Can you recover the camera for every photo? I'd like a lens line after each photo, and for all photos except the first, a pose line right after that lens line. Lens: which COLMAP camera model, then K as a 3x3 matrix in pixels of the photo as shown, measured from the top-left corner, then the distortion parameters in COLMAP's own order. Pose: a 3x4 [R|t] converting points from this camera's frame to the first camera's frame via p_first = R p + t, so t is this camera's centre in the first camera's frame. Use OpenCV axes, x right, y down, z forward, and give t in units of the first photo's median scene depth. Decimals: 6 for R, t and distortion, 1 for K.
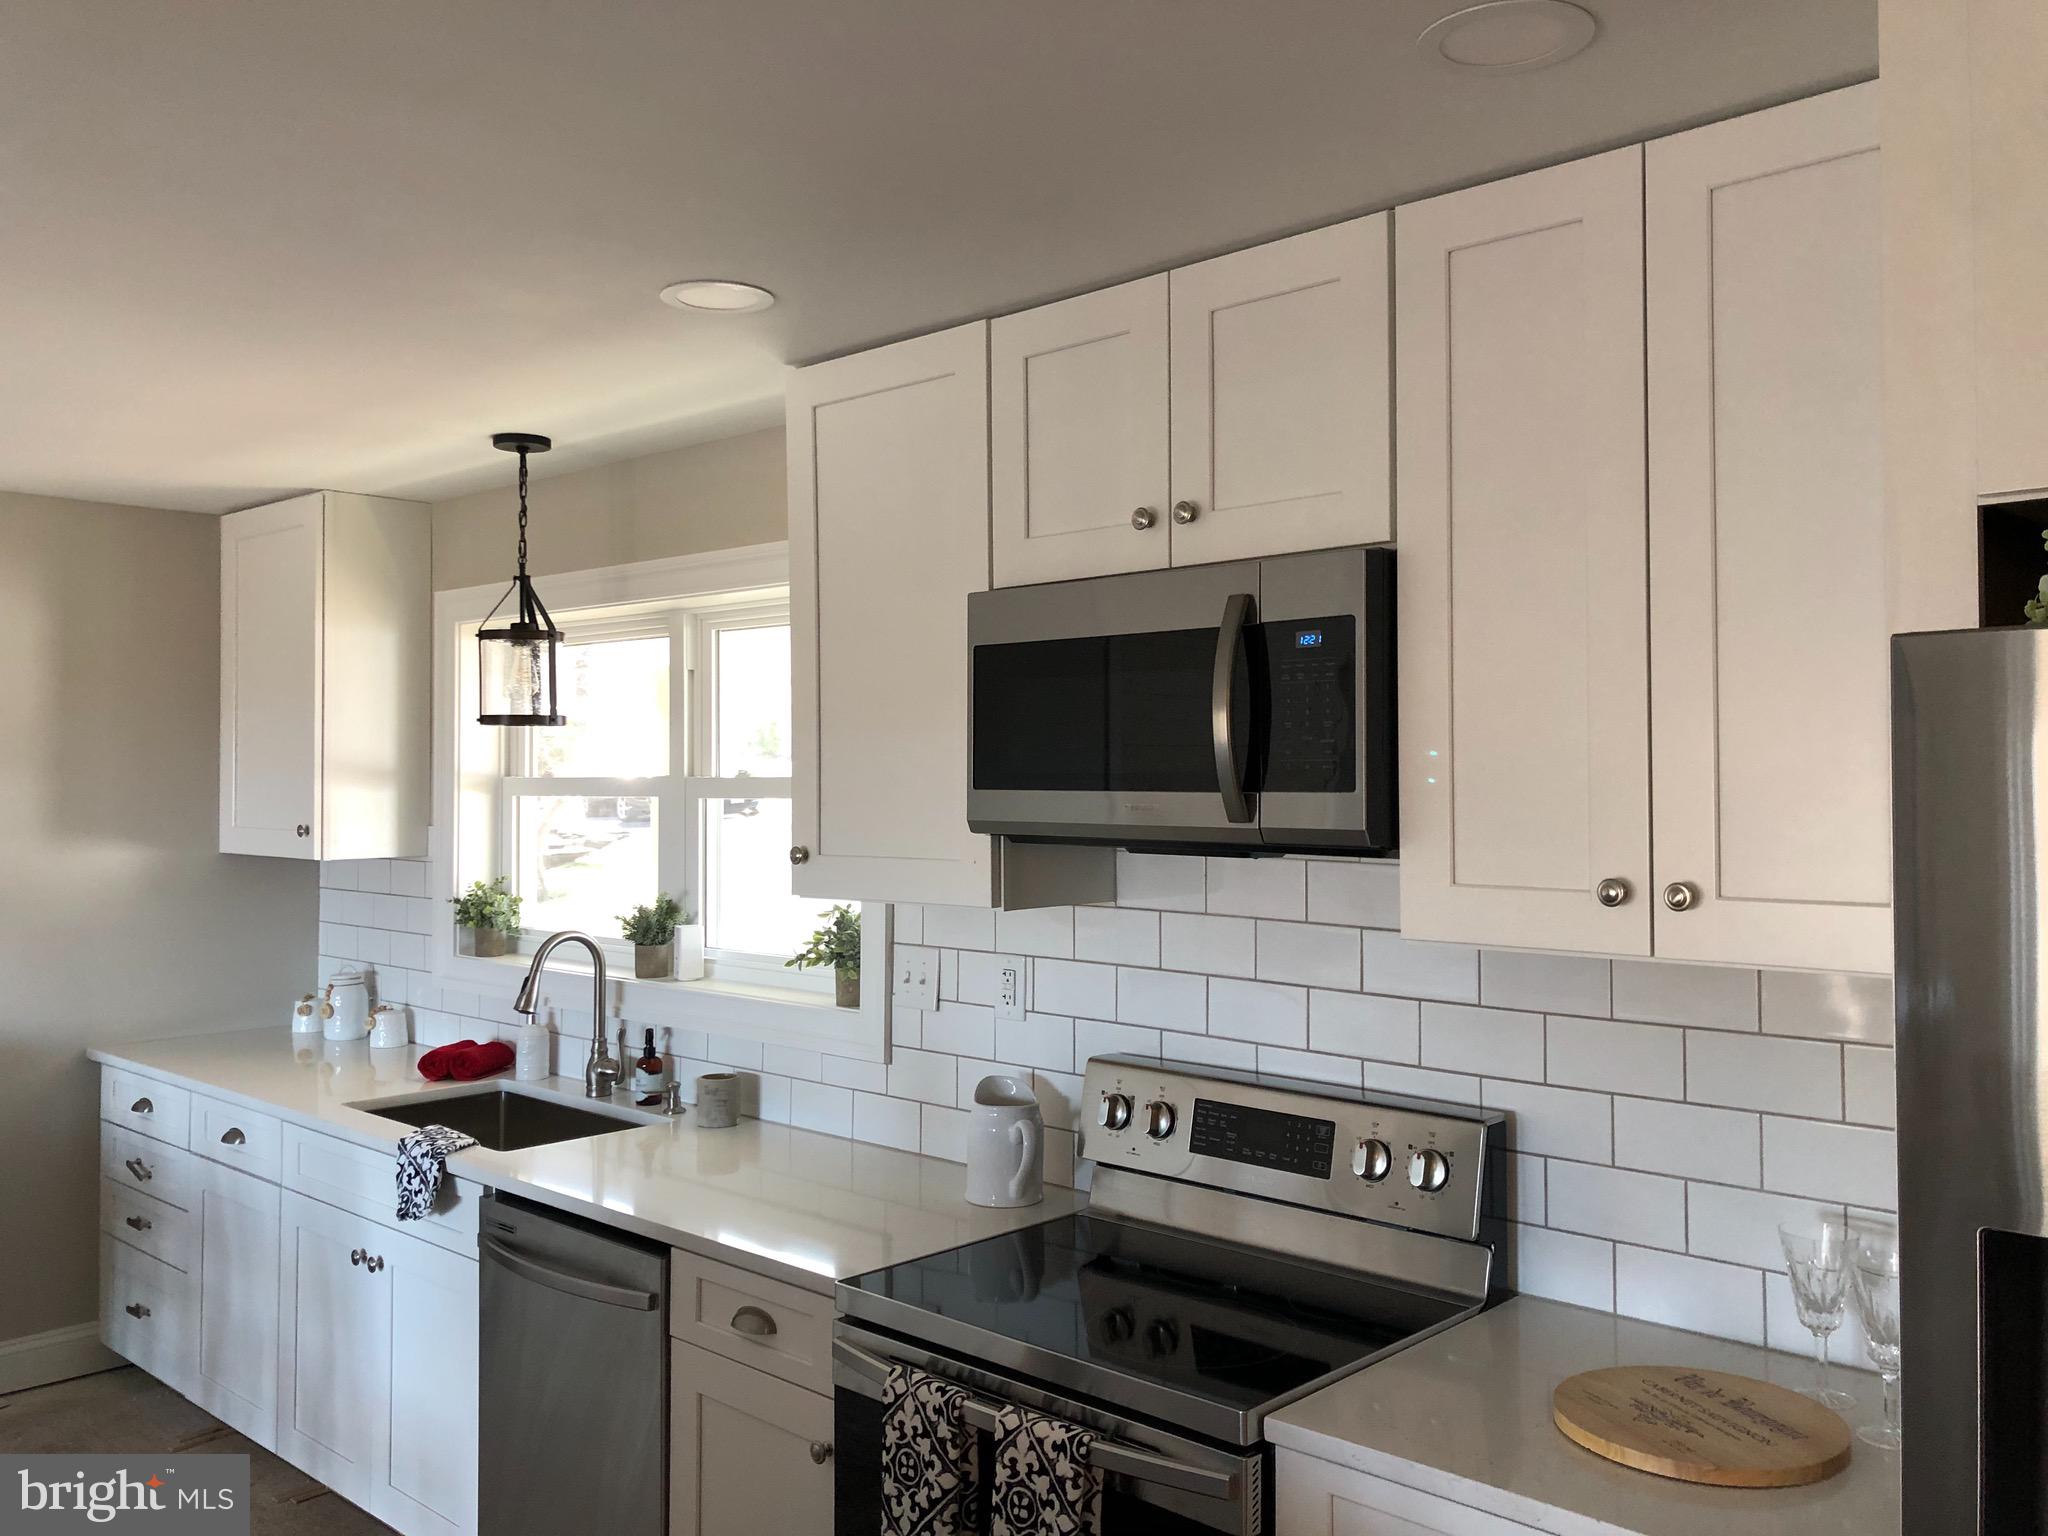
lens RADIAL K [[1673.2, 0, 1032.8], [0, 1673.2, 754.0], [0, 0, 1]] dist [0.039602, -0.037987]
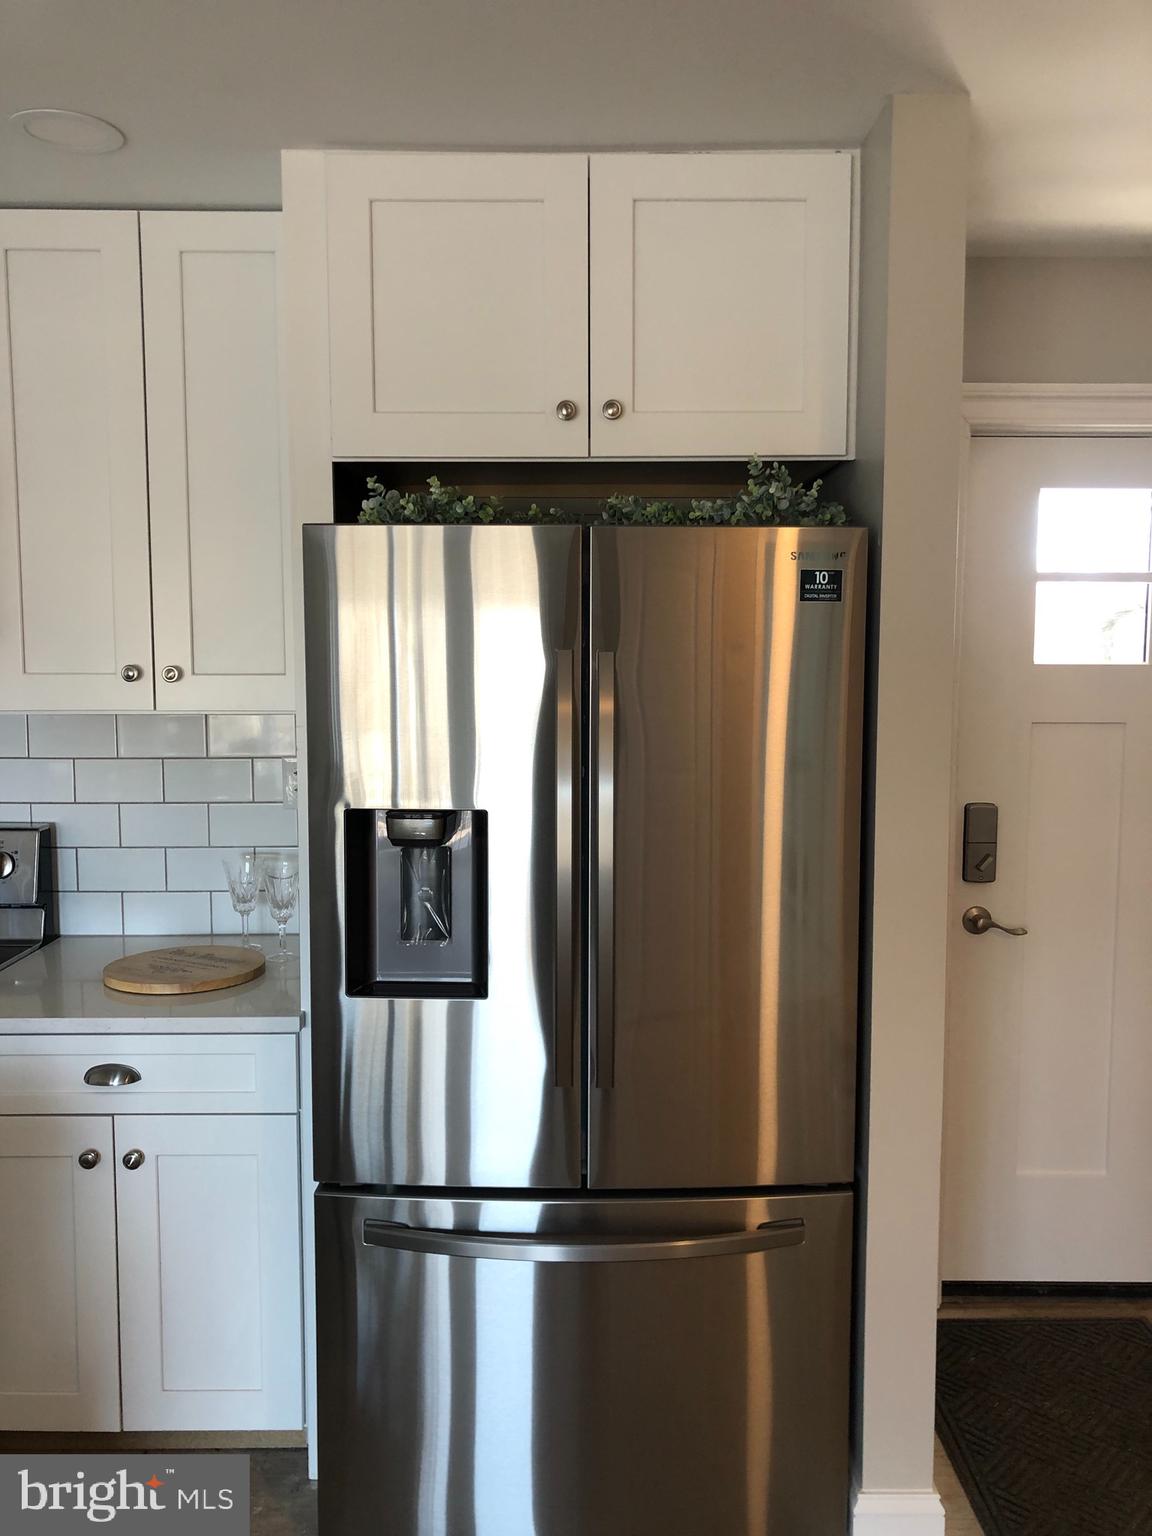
lens RADIAL K [[1254.9, 0, 575.3], [0, 1254.9, 764.3], [0, 0, 1]] dist [0.039602, -0.037987]
pose [[0.727781, -0.061853, 0.683014, -0.185825], [-0.013402, 0.994452, 0.104337, 0.033838], [-0.685678, -0.085089, 0.722914, -0.206224]]
